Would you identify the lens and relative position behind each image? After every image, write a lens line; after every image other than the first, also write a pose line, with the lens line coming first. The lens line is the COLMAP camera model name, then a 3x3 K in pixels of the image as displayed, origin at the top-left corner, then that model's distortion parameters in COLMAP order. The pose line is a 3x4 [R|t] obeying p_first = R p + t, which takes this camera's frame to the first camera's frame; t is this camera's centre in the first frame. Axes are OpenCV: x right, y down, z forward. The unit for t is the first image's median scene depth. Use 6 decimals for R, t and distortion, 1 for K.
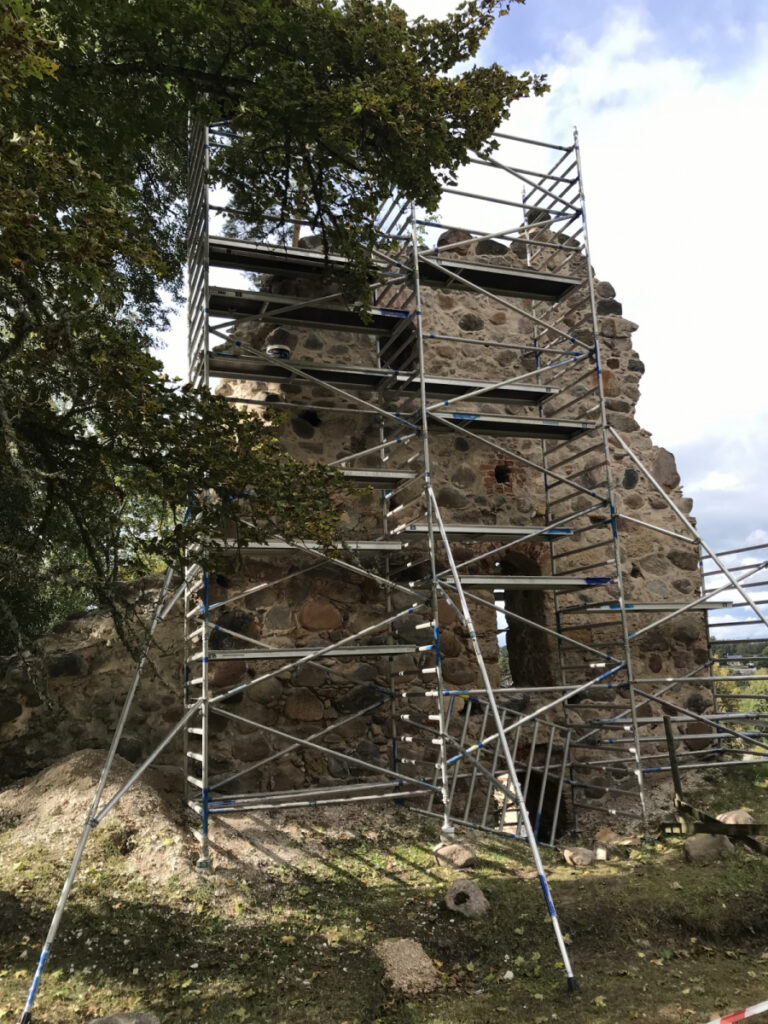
lens RADIAL K [[828.4, 0, 384.0], [0, 828.4, 512.0], [0, 0, 1]] dist [0.073827, -0.000922]
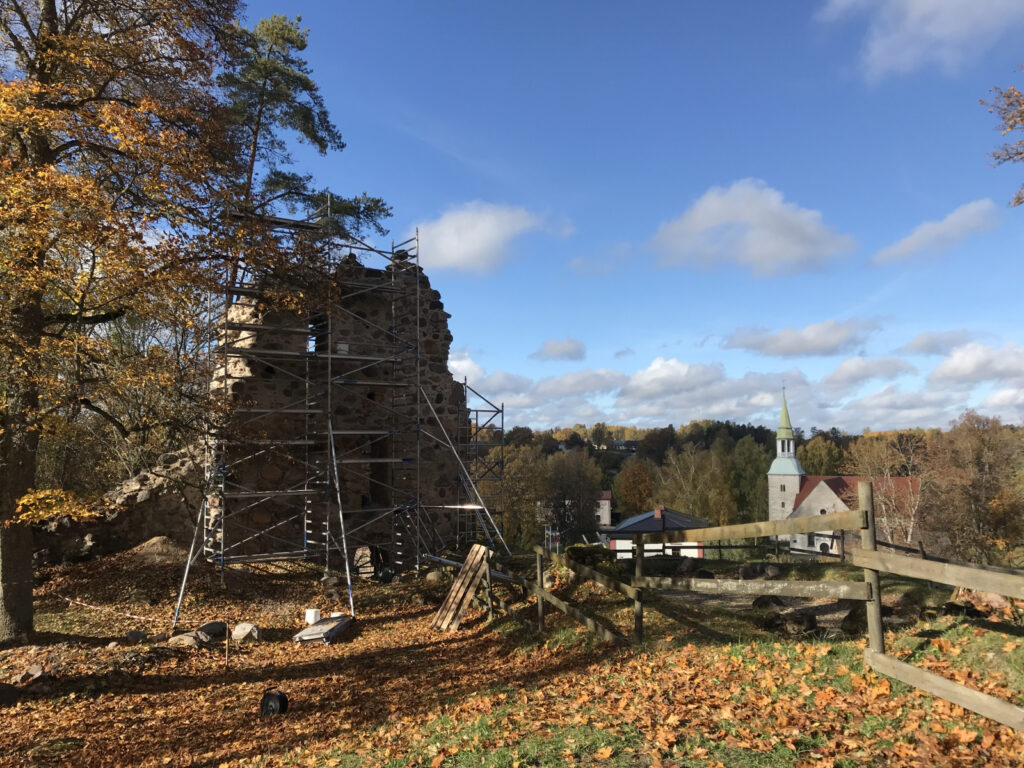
lens RADIAL K [[828.4, 0, 512.0], [0, 828.4, 384.0], [0, 0, 1]] dist [0.073827, -0.000922]
pose [[0.969023, 0.052086, 0.241417, -0.006794], [-0.083489, 0.989046, 0.121729, -0.317131], [-0.232432, -0.138114, 0.962756, -0.873168]]
